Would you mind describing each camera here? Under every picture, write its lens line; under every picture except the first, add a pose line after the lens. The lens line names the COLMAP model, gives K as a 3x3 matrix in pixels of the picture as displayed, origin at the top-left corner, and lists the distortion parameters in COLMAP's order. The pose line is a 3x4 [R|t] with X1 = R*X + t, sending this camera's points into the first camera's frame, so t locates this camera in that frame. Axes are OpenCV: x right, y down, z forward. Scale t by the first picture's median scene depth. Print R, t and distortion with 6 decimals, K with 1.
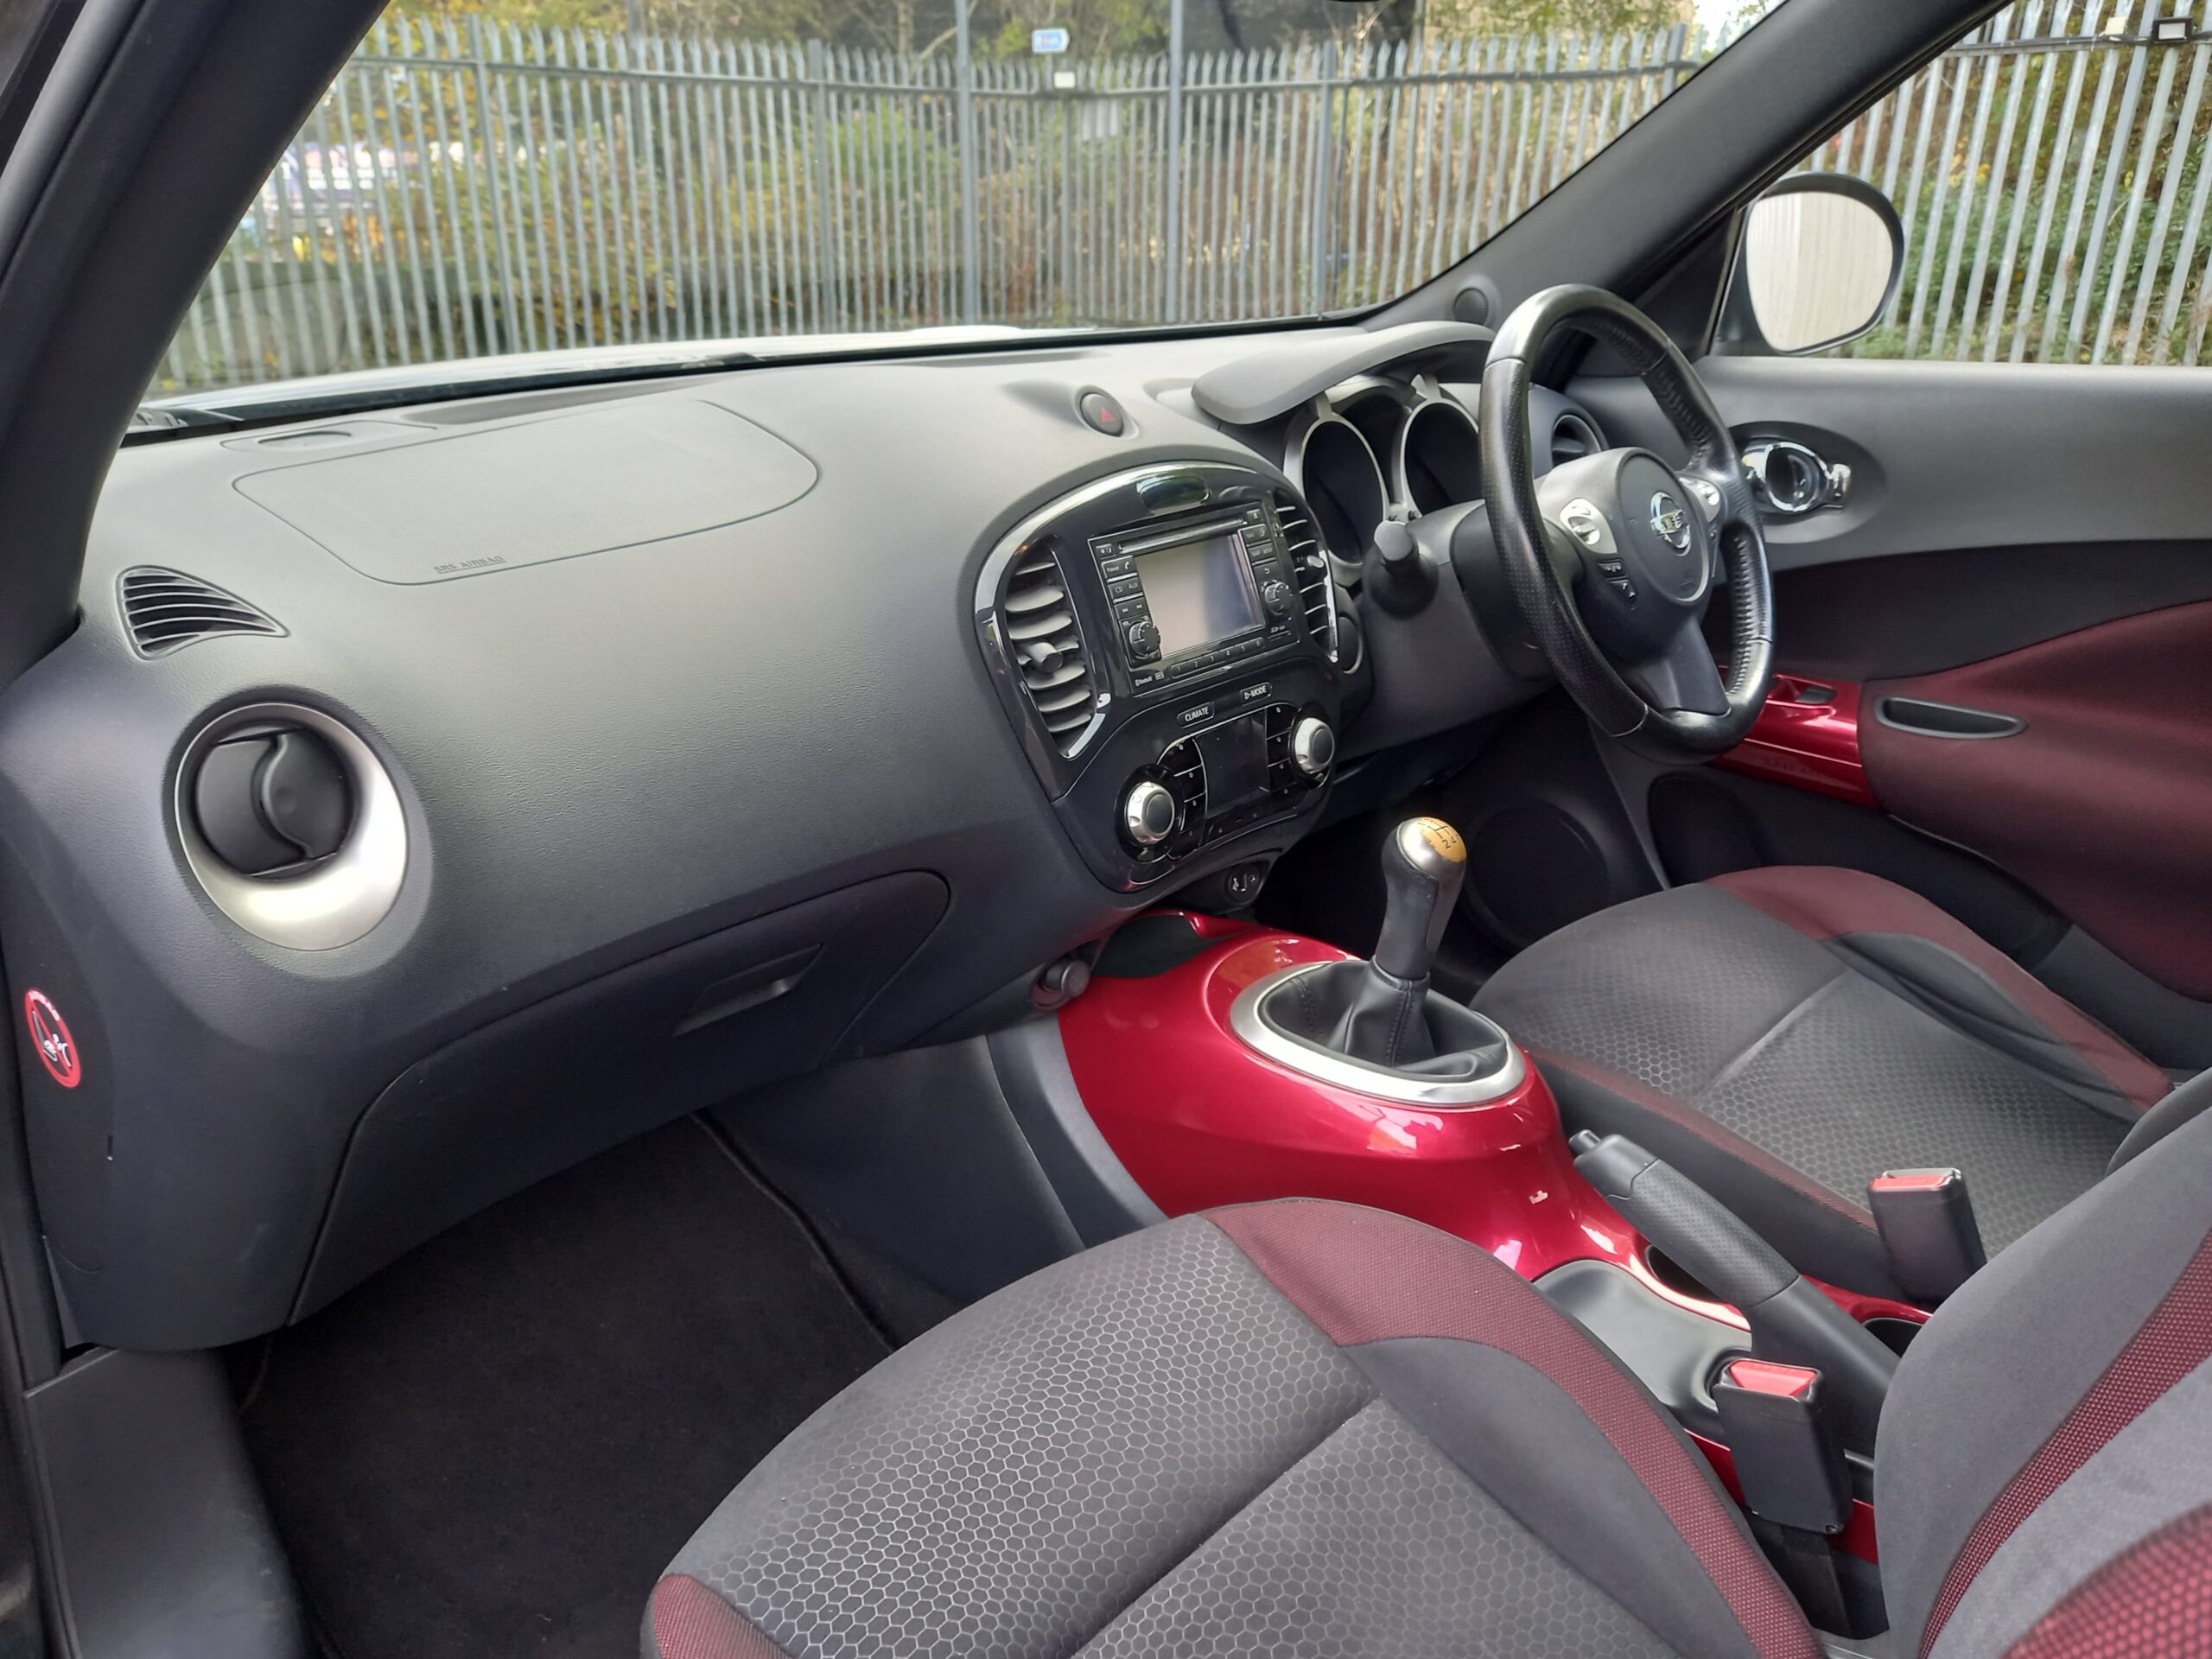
lens RADIAL K [[1620.1, 0, 1100.5], [0, 1620.1, 831.3], [0, 0, 1]] dist [0.056594, -0.048695]
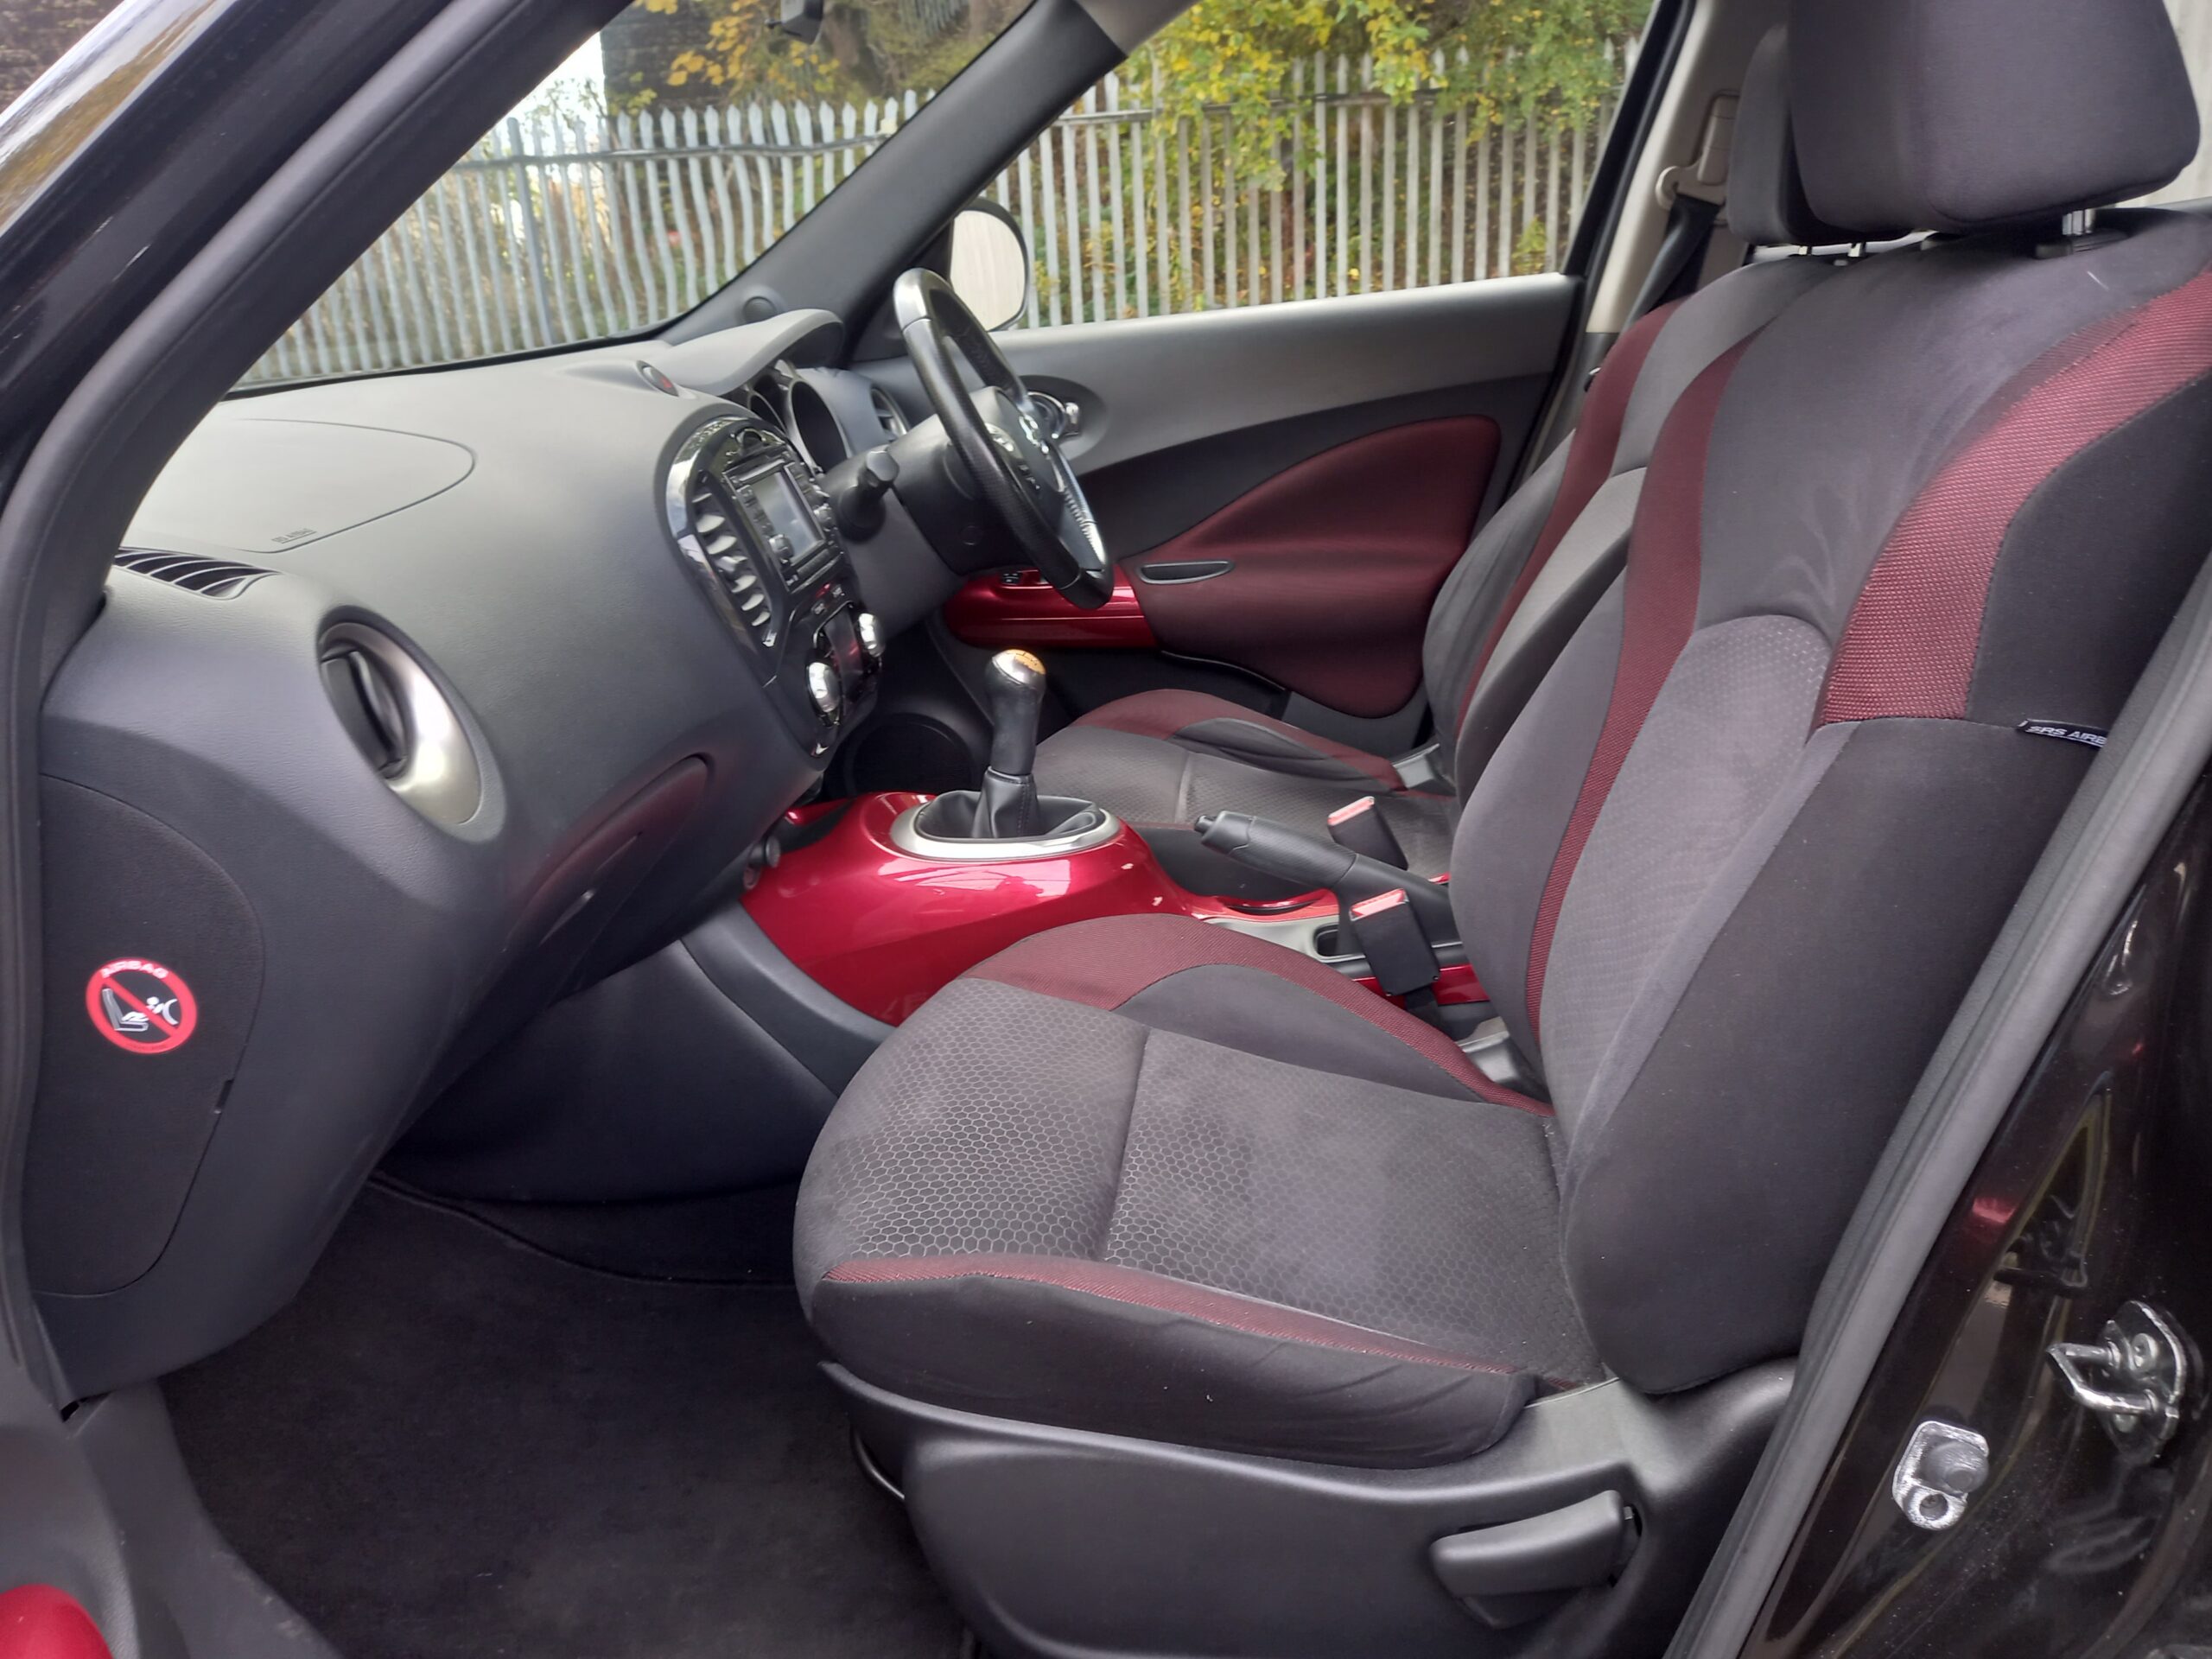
lens RADIAL K [[1620.1, 0, 1101.6], [0, 1620.1, 843.4], [0, 0, 1]] dist [0.056594, -0.048695]
pose [[0.795739, -0.252222, 0.550621, -0.448610], [0.276209, 0.960236, 0.040685, 0.097538], [-0.538988, 0.119712, 0.833763, -0.111086]]
